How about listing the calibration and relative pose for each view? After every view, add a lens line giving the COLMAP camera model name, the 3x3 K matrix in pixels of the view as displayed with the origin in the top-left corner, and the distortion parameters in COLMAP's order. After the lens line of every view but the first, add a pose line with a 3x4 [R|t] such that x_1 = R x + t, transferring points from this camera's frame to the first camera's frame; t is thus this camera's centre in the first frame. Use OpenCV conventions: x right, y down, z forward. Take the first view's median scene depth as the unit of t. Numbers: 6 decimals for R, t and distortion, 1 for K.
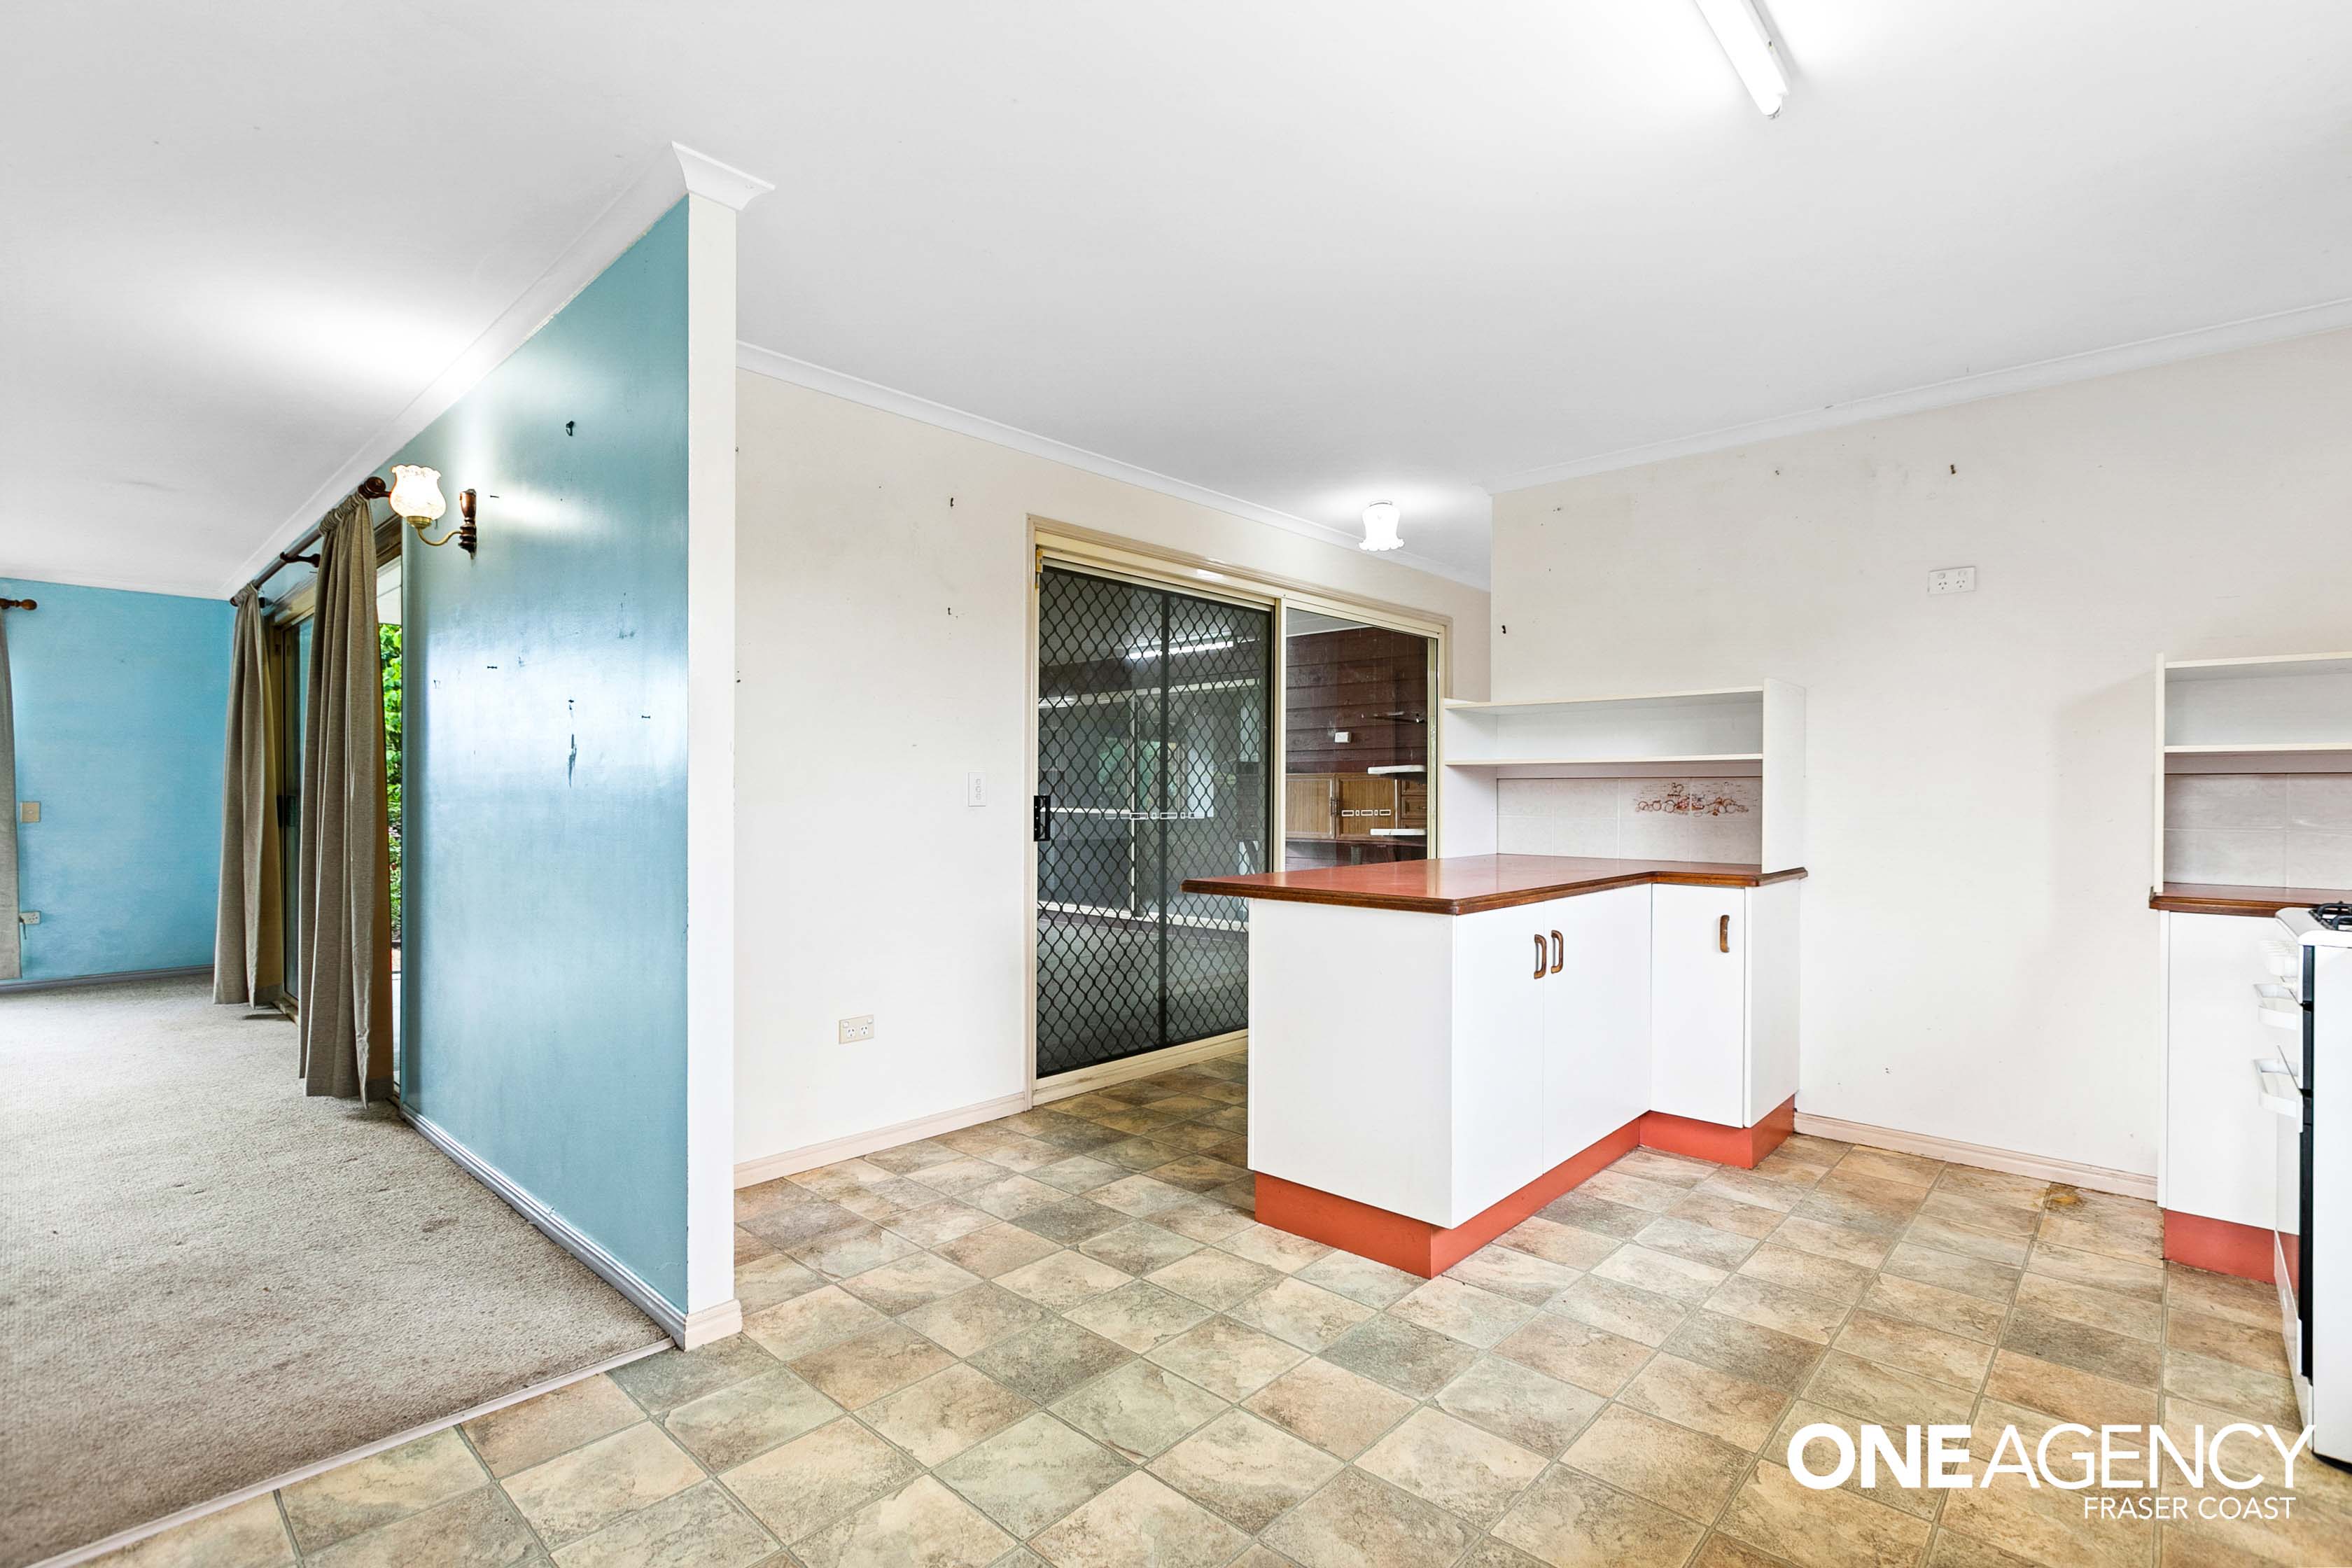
lens RADIAL K [[1074.0, 0, 1181.9], [0, 1074.0, 783.4], [0, 0, 1]] dist [0.009688, -0.000589]
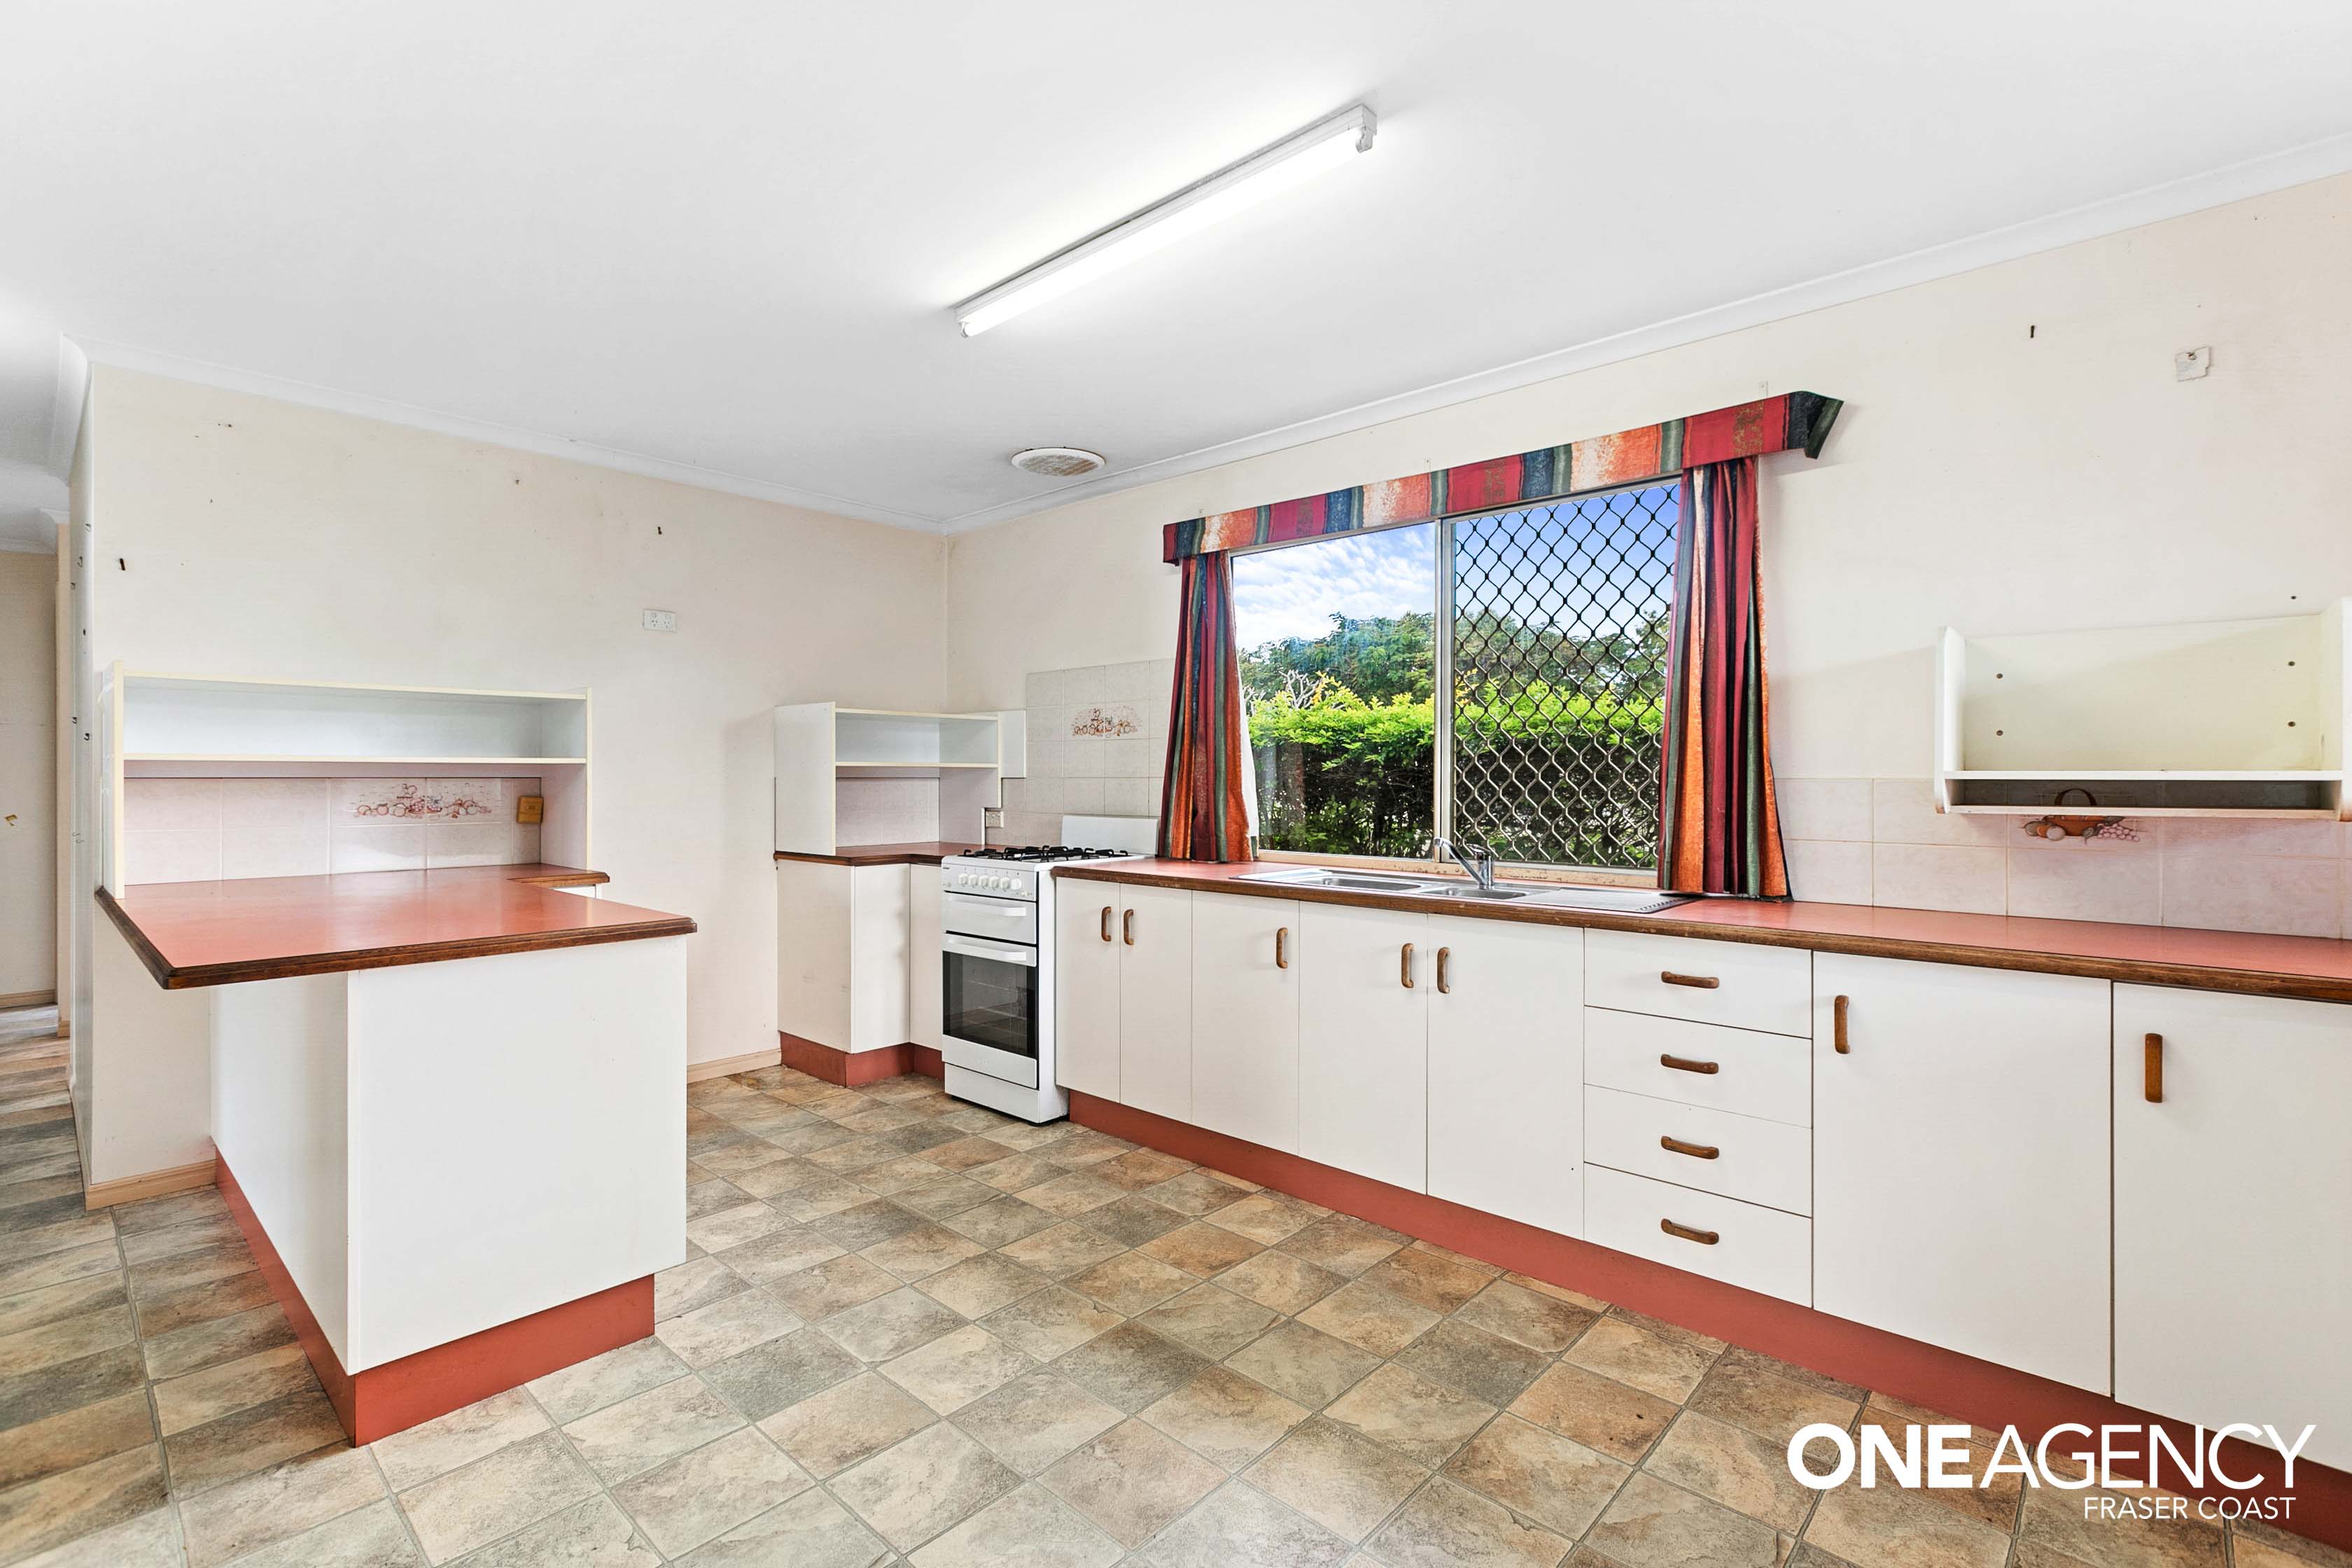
lens RADIAL K [[1074.0, 0, 1130.9], [0, 1074.0, 804.4], [0, 0, 1]] dist [0.009688, -0.000589]
pose [[0.018650, -0.023536, 0.999549, -0.664886], [-0.007189, 0.999694, 0.023674, -0.014253], [-0.999800, -0.007627, 0.018475, 0.576348]]
